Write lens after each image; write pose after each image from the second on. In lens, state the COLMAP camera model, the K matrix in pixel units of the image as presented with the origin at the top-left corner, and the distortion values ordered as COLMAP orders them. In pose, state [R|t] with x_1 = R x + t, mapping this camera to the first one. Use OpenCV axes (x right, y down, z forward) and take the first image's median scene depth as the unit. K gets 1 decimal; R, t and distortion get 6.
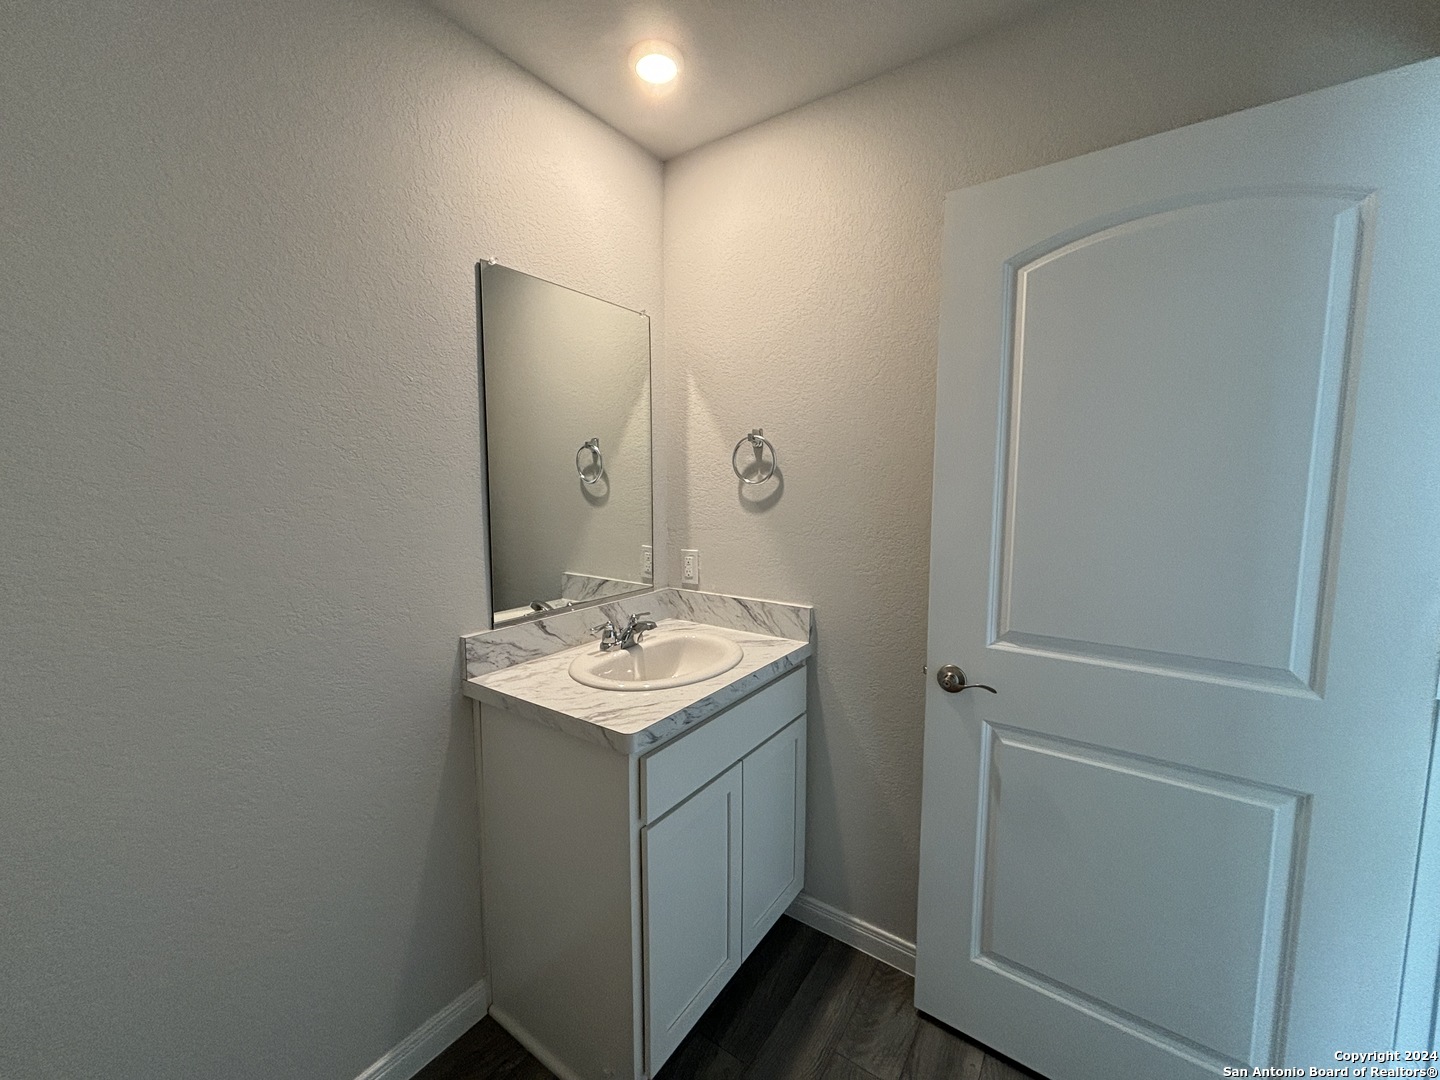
lens RADIAL K [[582.2, 0, 722.5], [0, 582.2, 534.6], [0, 0, 1]] dist [-0.000916, -0.000009]
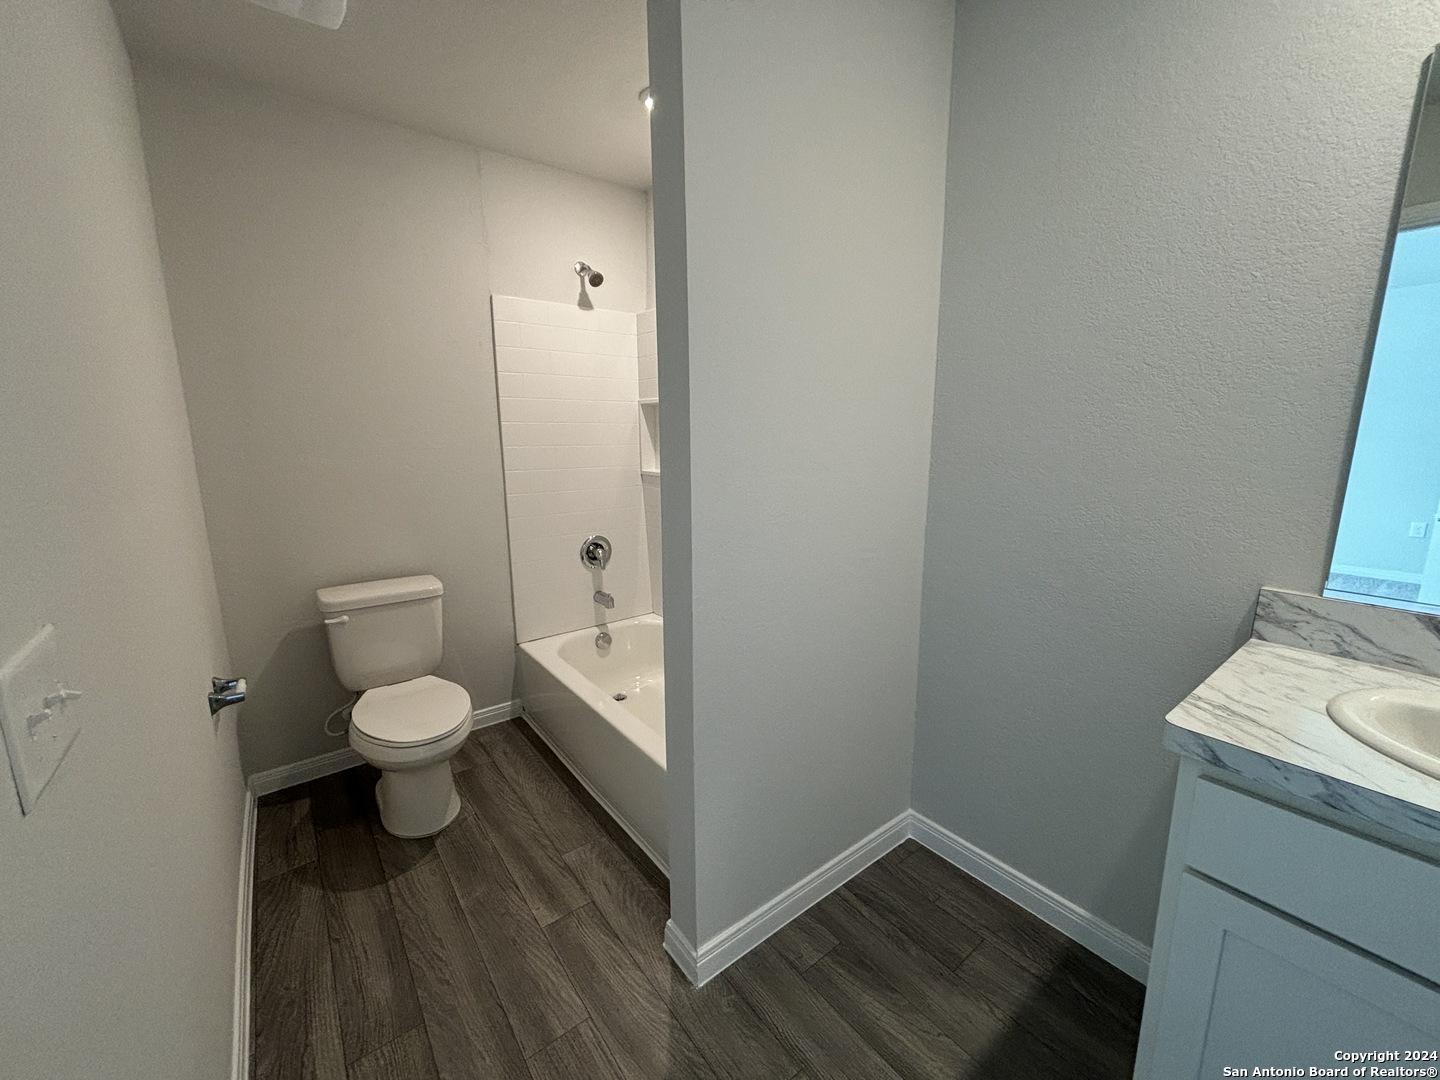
lens RADIAL K [[576.9, 0, 720.0], [0, 576.9, 540.0], [0, 0, 1]] dist [0.025437, -0.000103]
pose [[-0.302775, 0.186646, -0.934607, 0.551245], [-0.091753, 0.970373, 0.223513, -0.005023], [0.948635, 0.153427, -0.276679, 0.491101]]
